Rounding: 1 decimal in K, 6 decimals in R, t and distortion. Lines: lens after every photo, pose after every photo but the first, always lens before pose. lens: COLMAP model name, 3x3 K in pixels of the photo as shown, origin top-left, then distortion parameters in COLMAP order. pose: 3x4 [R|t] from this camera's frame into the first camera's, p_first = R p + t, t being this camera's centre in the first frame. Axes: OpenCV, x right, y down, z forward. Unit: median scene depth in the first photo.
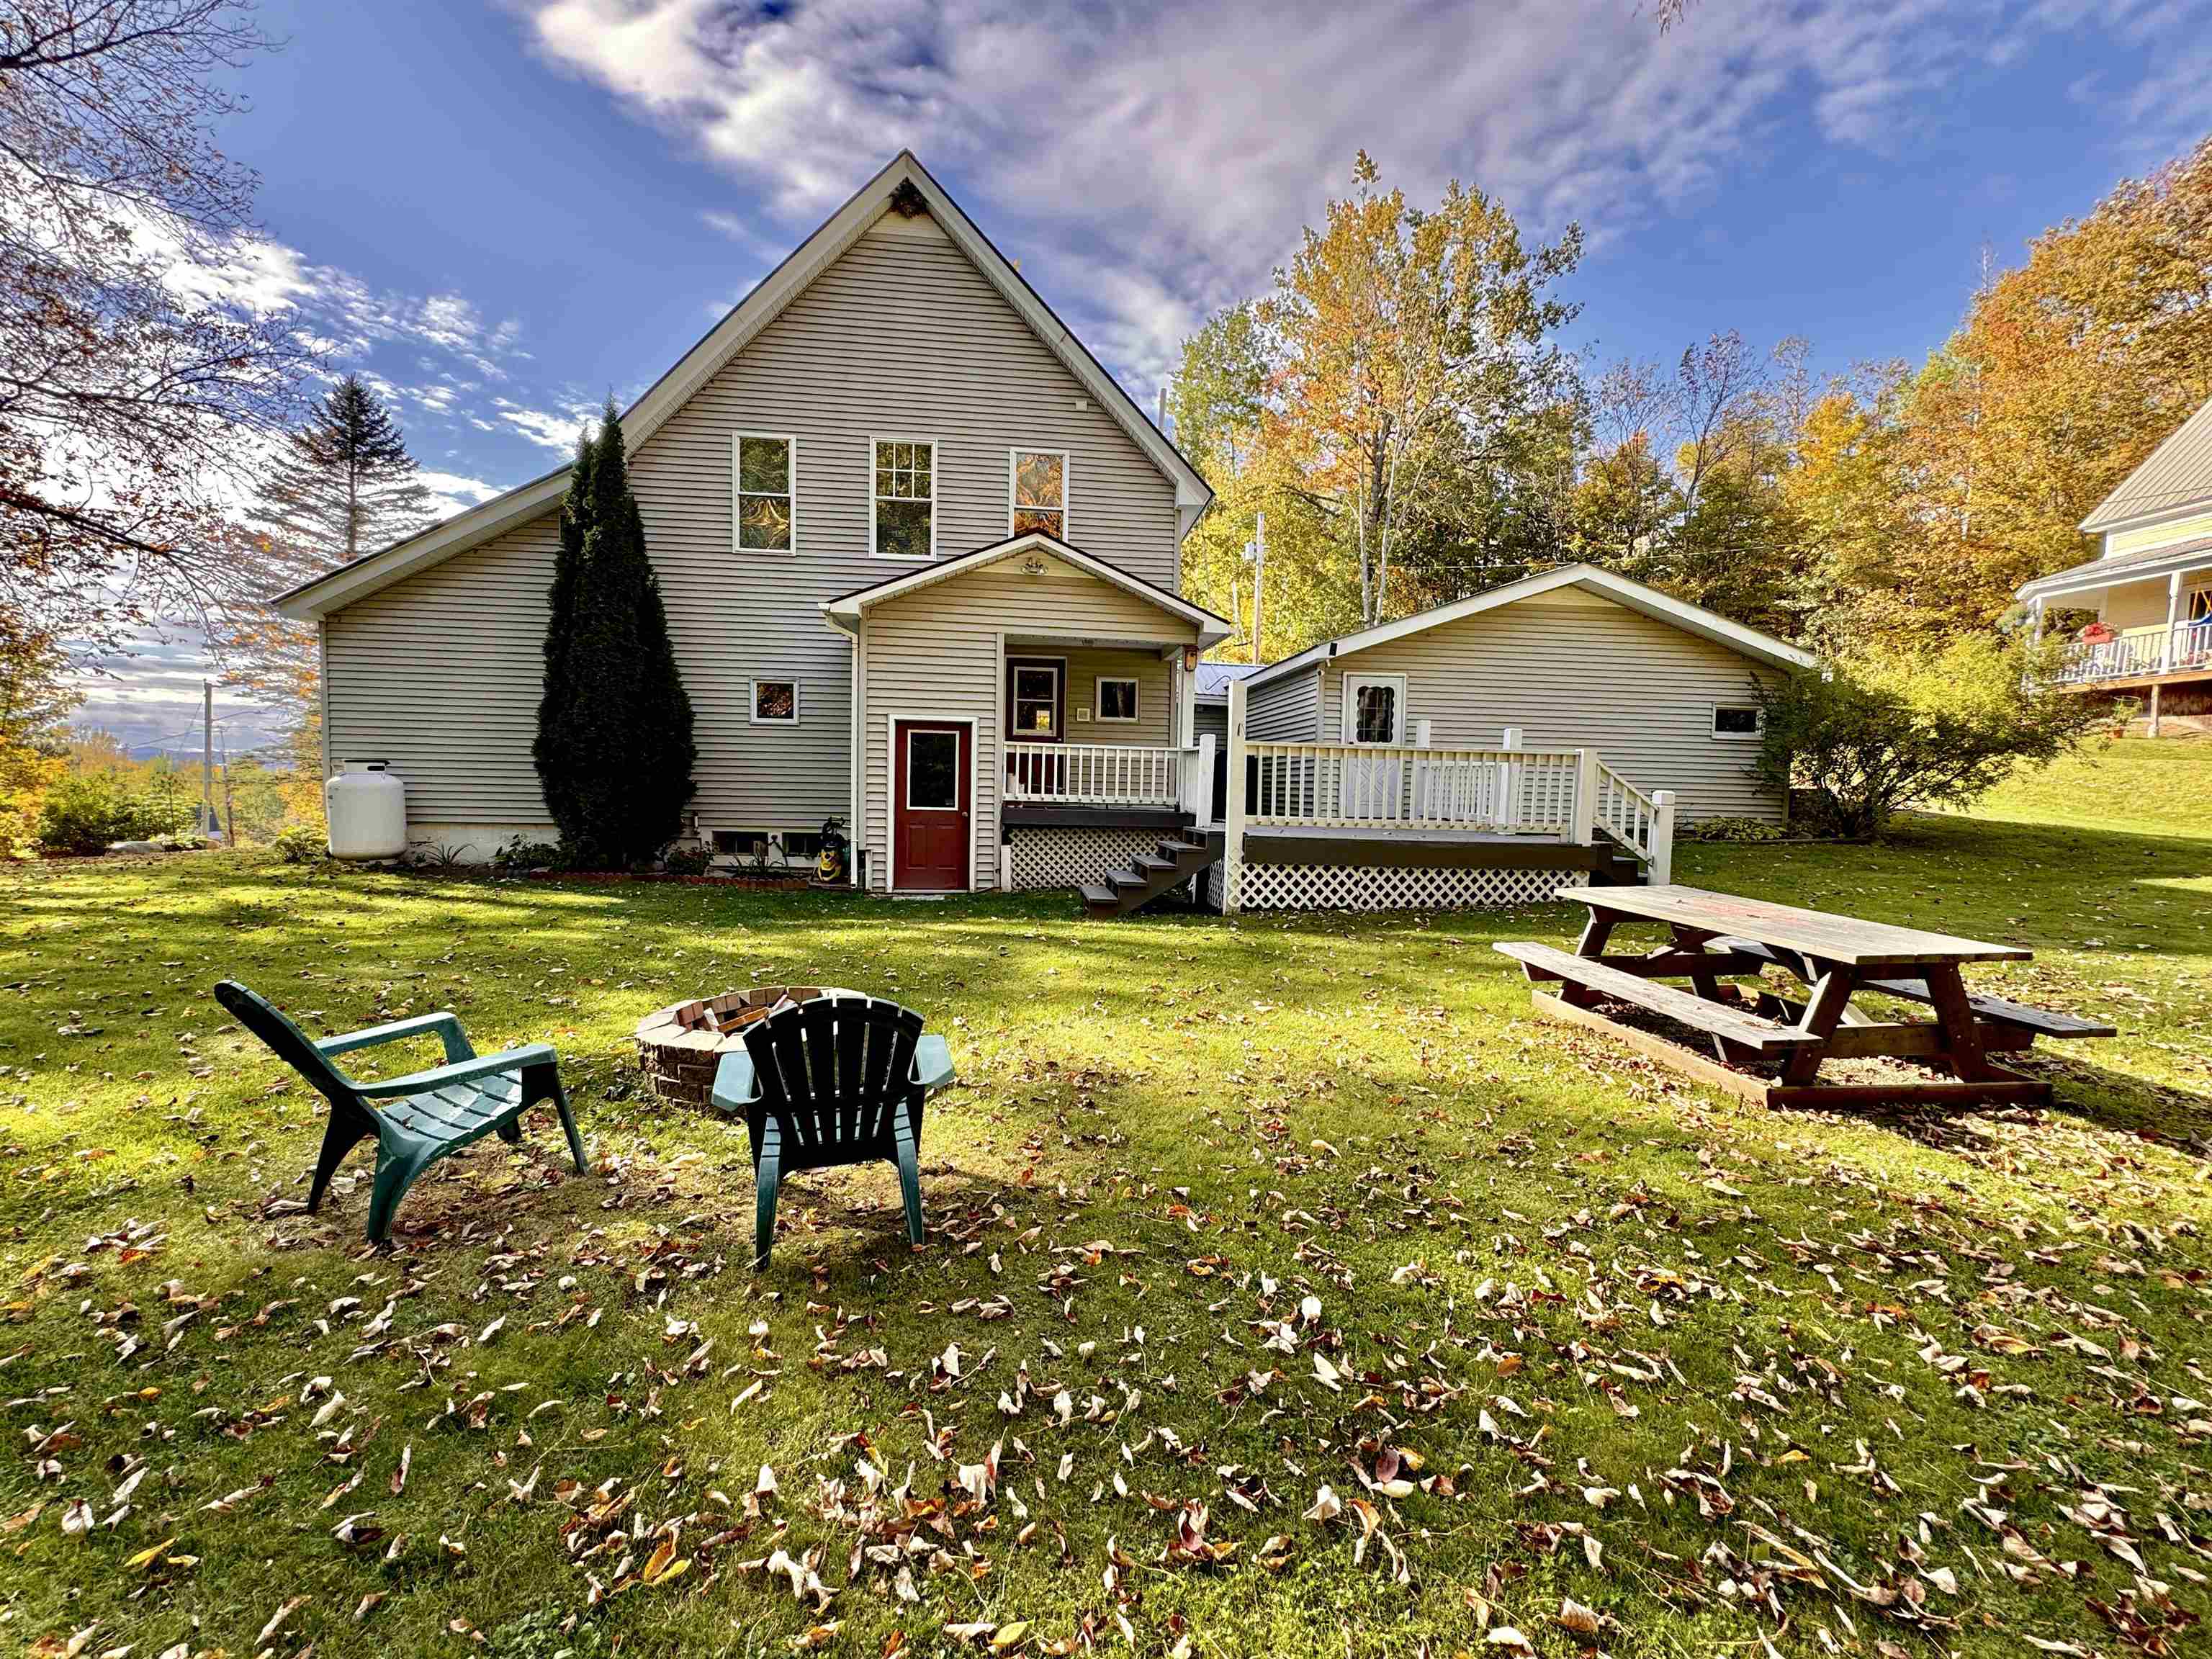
lens RADIAL K [[887.8, 0, 1106.0], [0, 887.8, 829.5], [0, 0, 1]] dist [-0.007849, -0.000071]
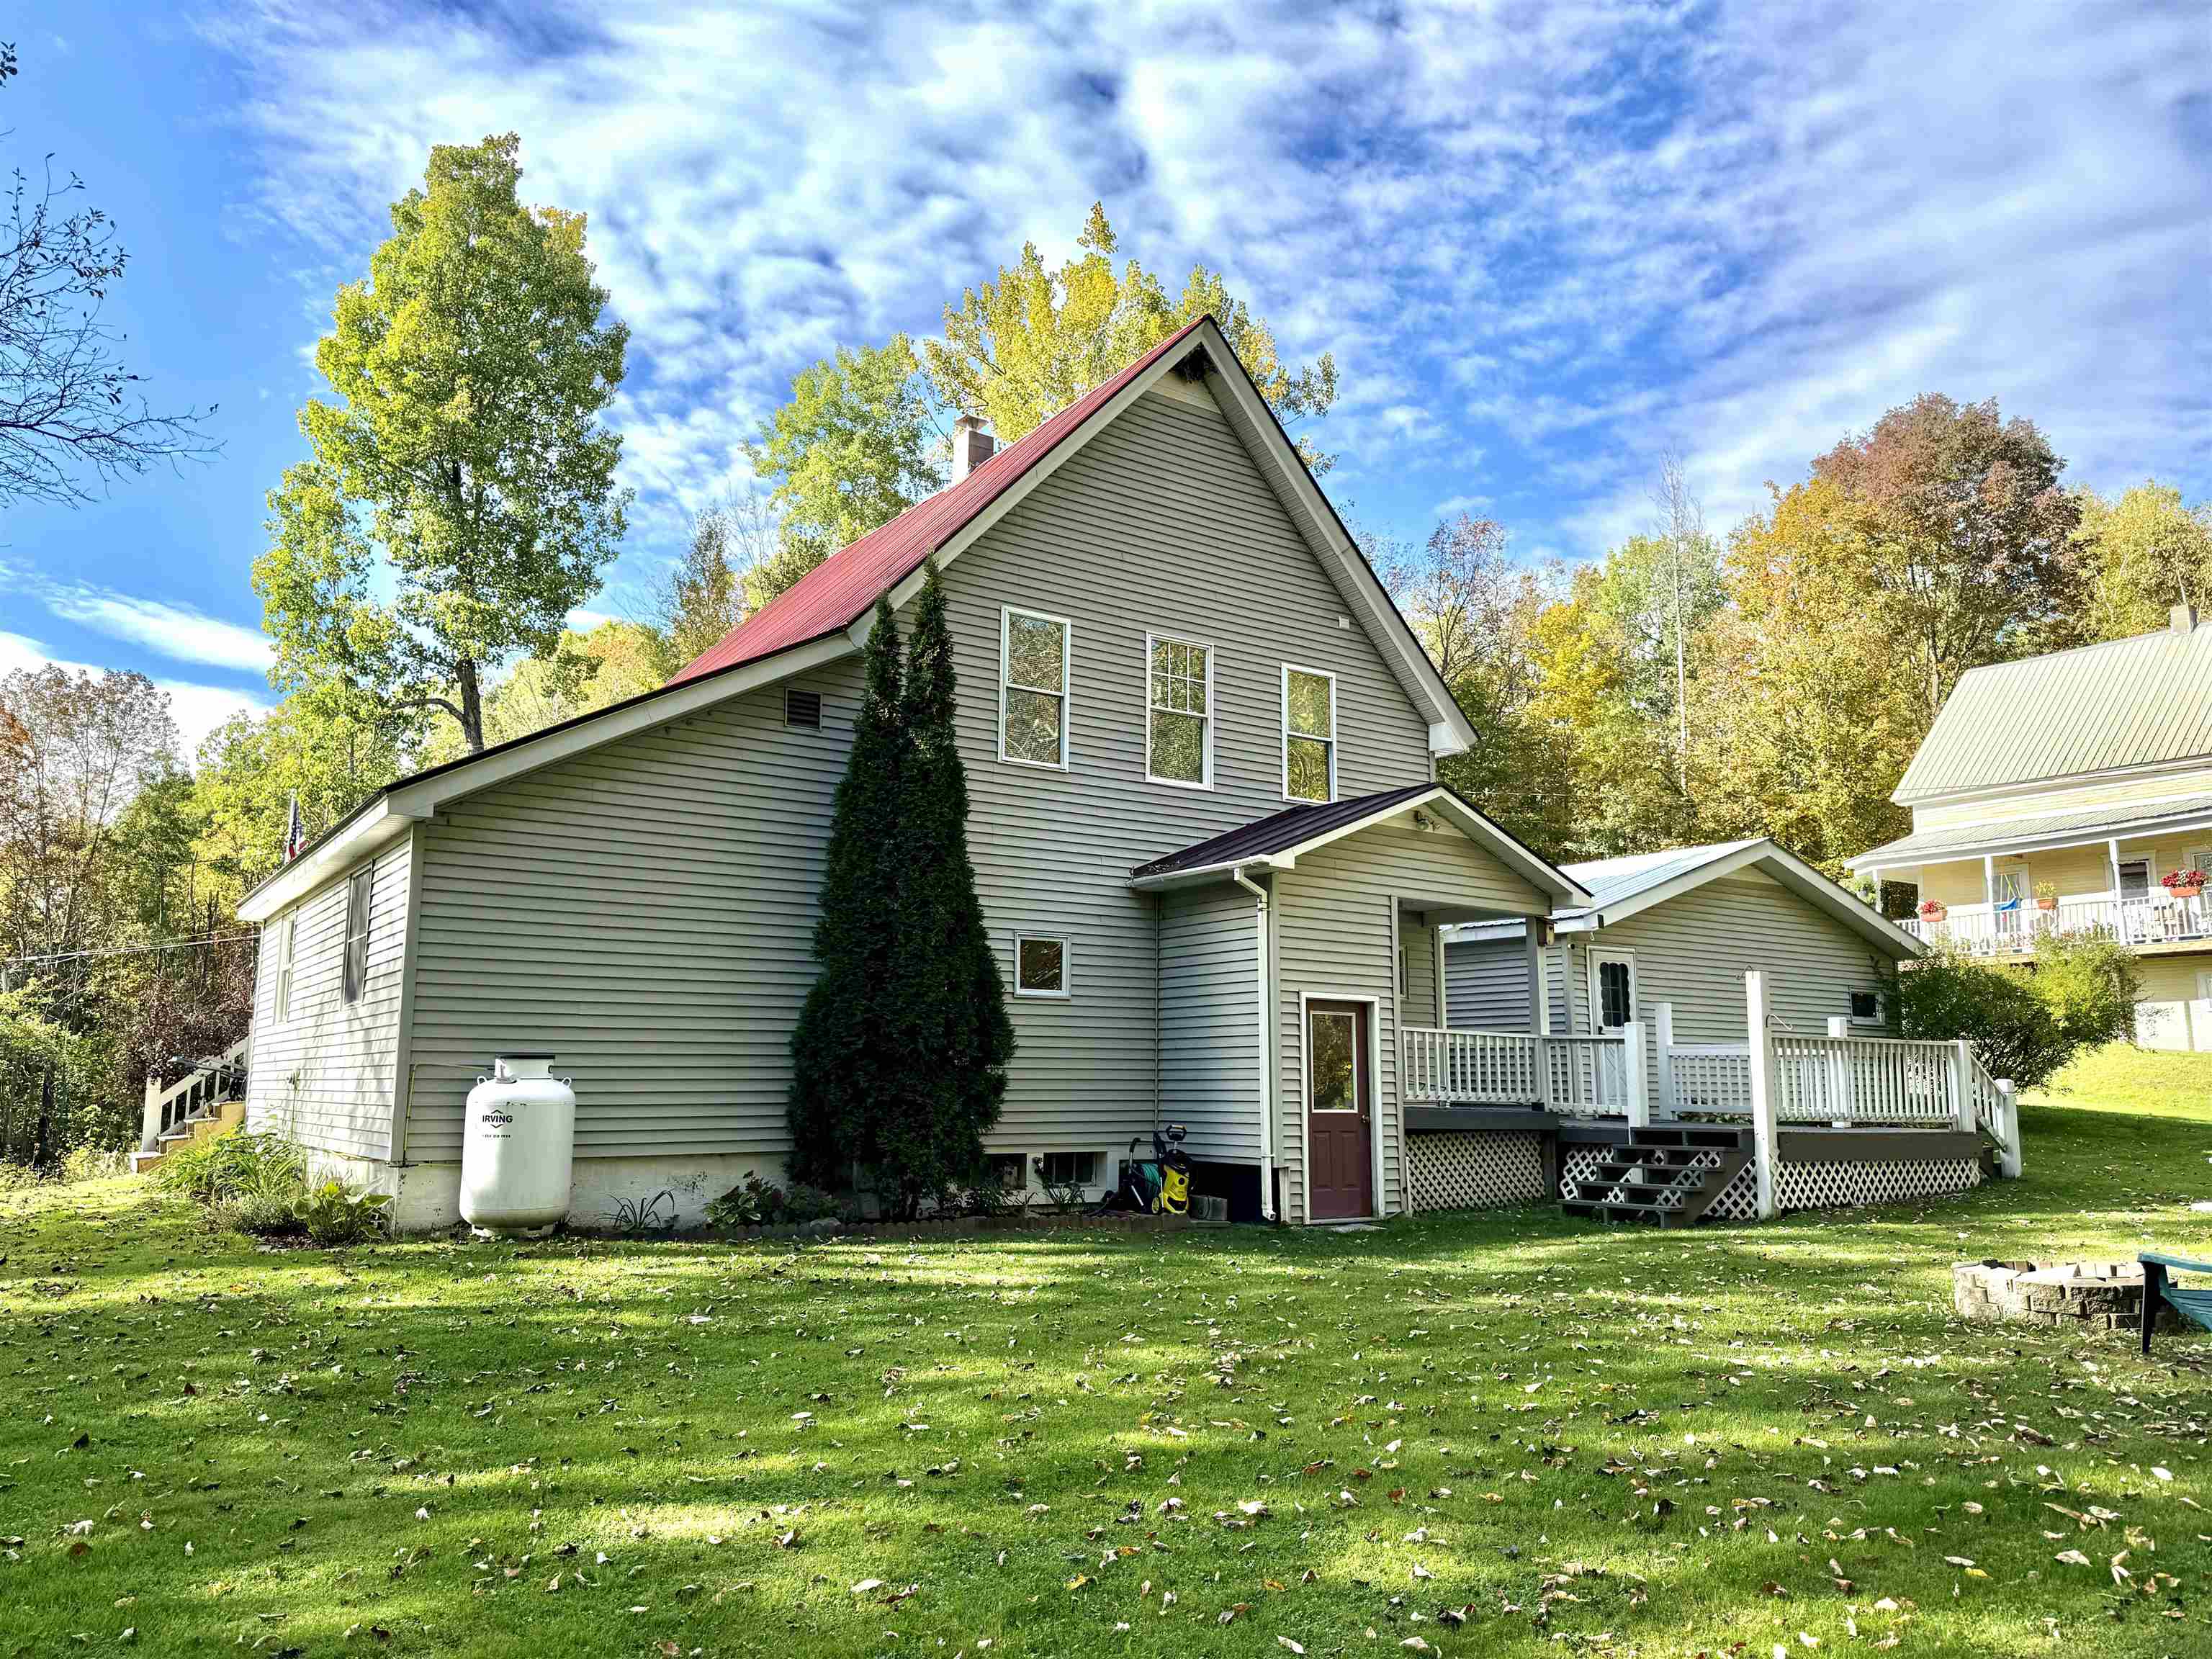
lens RADIAL K [[1541.0, 0, 1106.0], [0, 1541.0, 829.5], [0, 0, 1]] dist [0.053045, -0.000323]
pose [[0.877178, 0.062605, 0.476067, -0.976565], [0.039093, 0.978861, -0.200756, -0.001416], [-0.478572, 0.194710, 0.856188, -0.116285]]
